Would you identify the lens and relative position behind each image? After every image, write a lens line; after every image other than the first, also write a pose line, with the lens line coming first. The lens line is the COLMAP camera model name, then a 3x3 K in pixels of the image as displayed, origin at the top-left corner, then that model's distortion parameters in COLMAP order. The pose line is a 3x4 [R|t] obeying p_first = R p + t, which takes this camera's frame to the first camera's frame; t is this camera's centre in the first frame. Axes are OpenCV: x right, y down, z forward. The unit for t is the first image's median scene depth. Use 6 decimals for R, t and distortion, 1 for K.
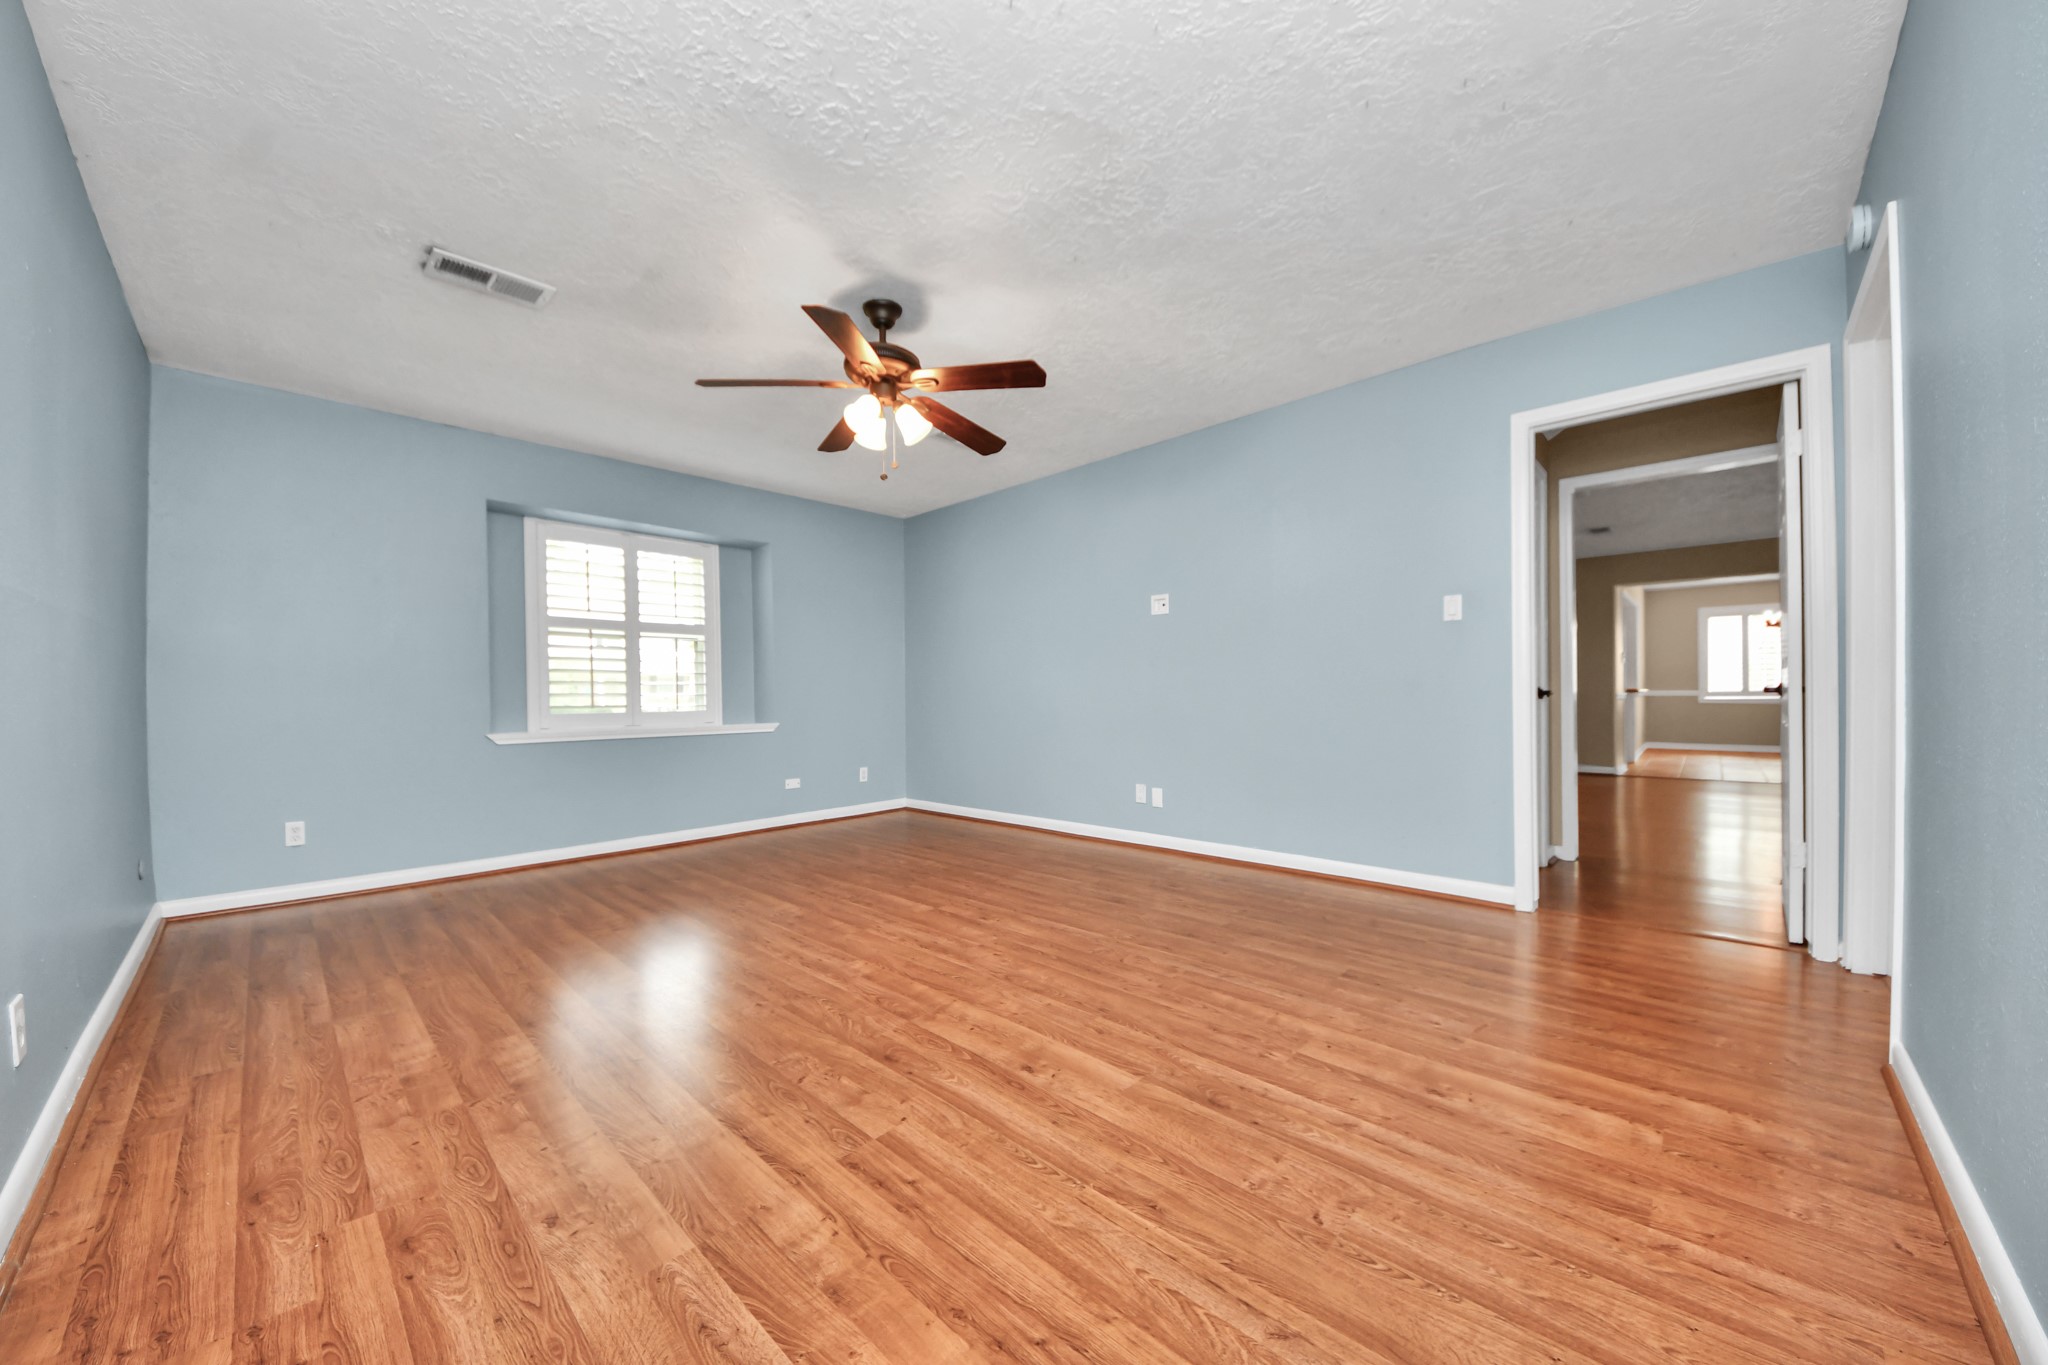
lens RADIAL K [[750.0, 0, 1009.7], [0, 750.0, 689.9], [0, 0, 1]] dist [0.055856, -0.028623]
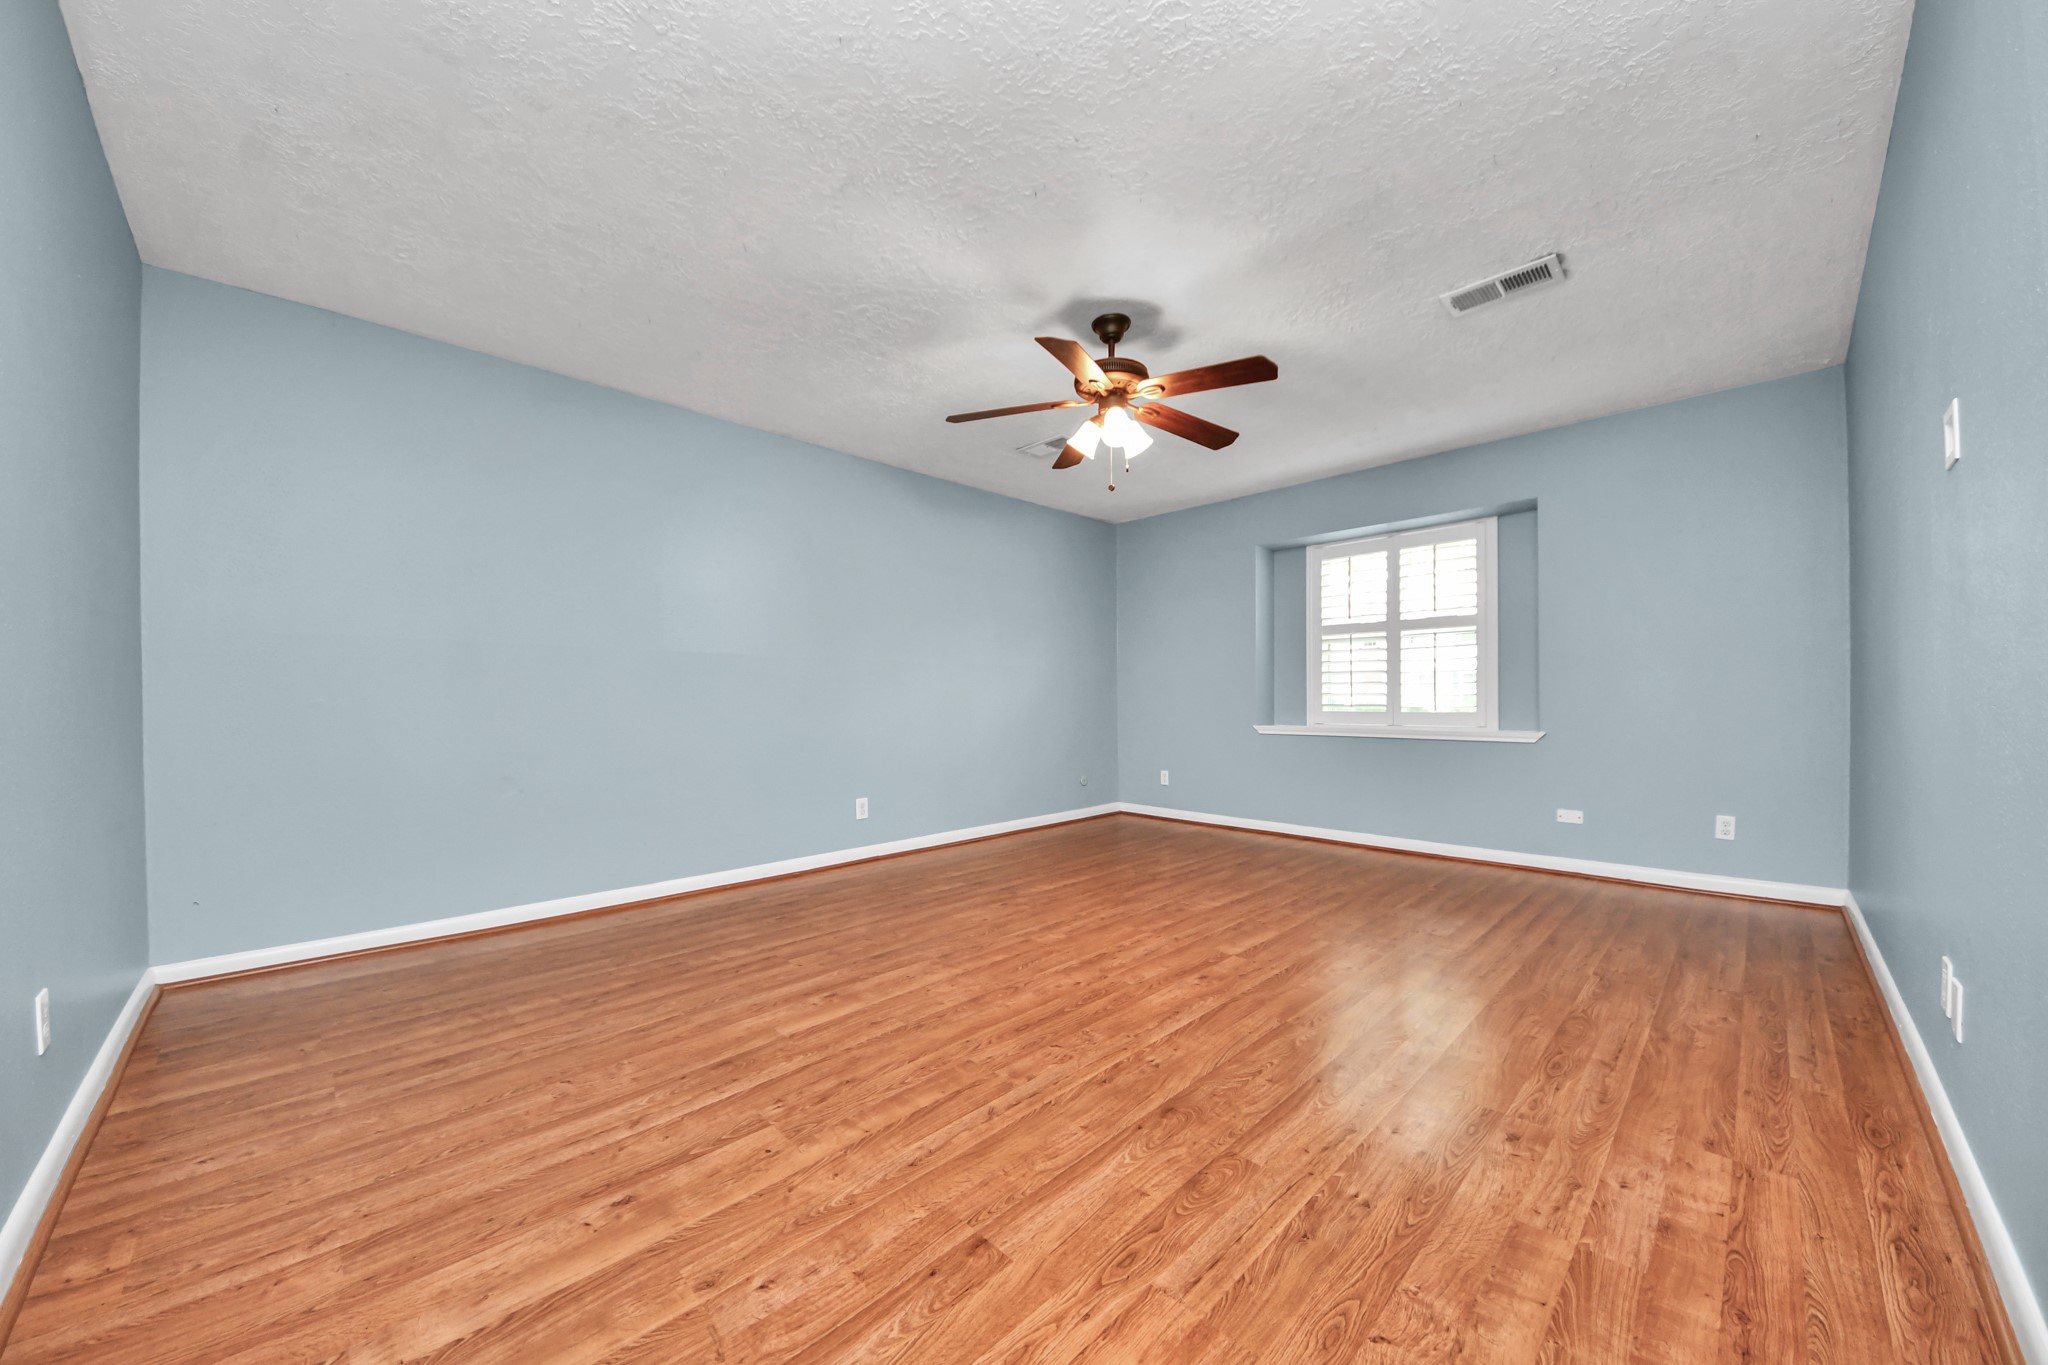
lens RADIAL K [[734.4, 0, 1024.0], [0, 734.4, 682.5], [0, 0, 1]] dist [0.008142, -0.011956]
pose [[-0.040456, -0.010809, -0.999123, 0.951147], [0.008218, 0.999904, -0.011150, -0.004347], [0.999148, -0.008662, -0.040363, 1.055437]]
